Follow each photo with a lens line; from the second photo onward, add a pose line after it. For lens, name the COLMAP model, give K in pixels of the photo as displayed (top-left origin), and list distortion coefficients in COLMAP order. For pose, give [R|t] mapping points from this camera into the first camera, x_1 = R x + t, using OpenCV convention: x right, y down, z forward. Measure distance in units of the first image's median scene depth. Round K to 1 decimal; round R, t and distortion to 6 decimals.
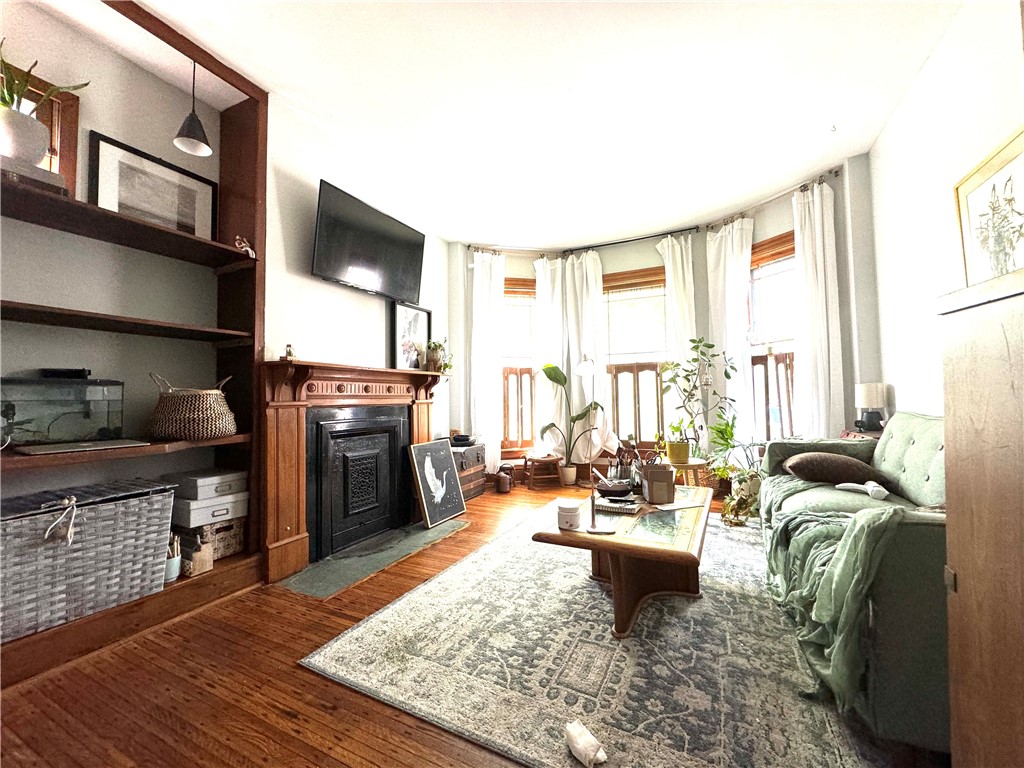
lens RADIAL K [[415.3, 0, 512.8], [0, 415.3, 382.7], [0, 0, 1]] dist [0.000435, 0.000180]
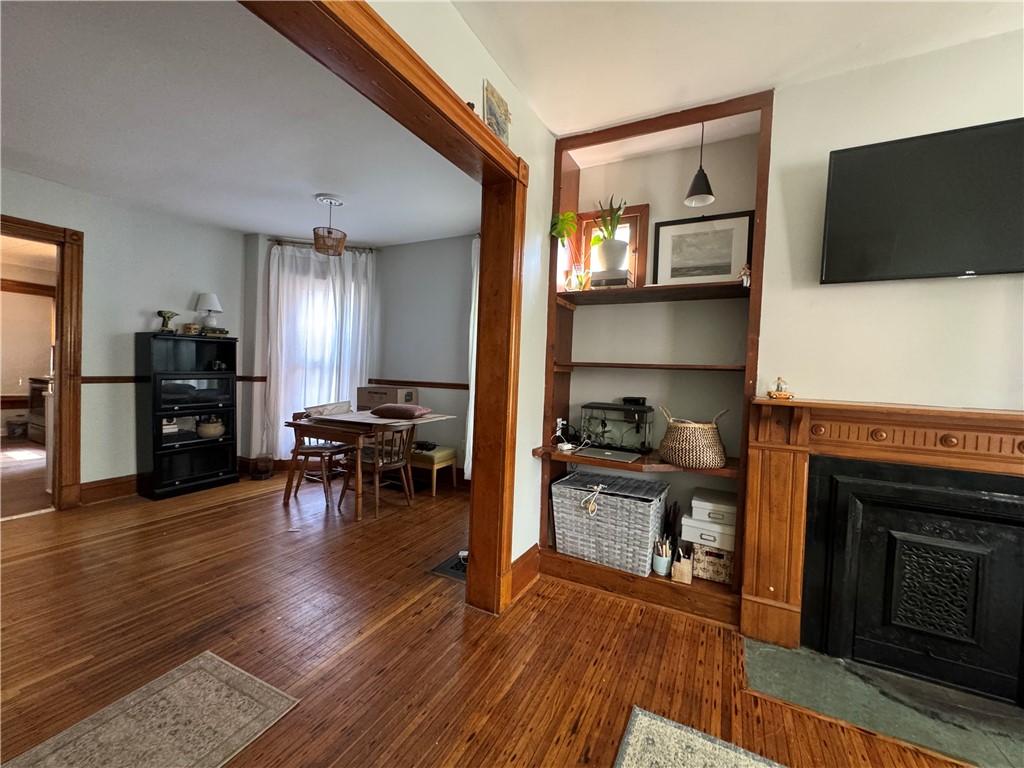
lens RADIAL K [[415.3, 0, 510.5], [0, 415.3, 383.4], [0, 0, 1]] dist [0.000435, 0.000180]
pose [[-0.027612, 0.040748, -0.998788, 0.305084], [-0.000341, 0.999168, 0.040773, -0.107101], [0.999619, 0.001467, -0.027575, 0.445264]]
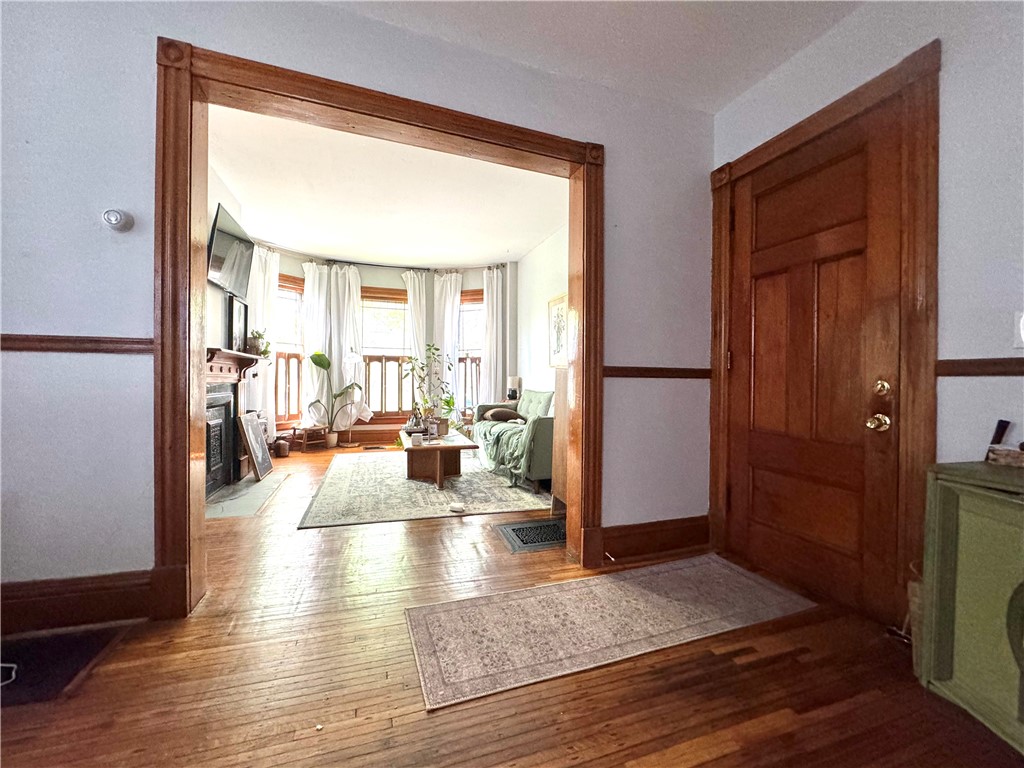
lens RADIAL K [[415.3, 0, 514.0], [0, 415.3, 382.5], [0, 0, 1]] dist [0.000435, 0.000180]
pose [[0.705249, 0.017128, 0.708753, -0.696678], [-0.046777, 0.998654, 0.022412, -0.015570], [-0.707415, -0.048959, 0.705101, -0.532367]]
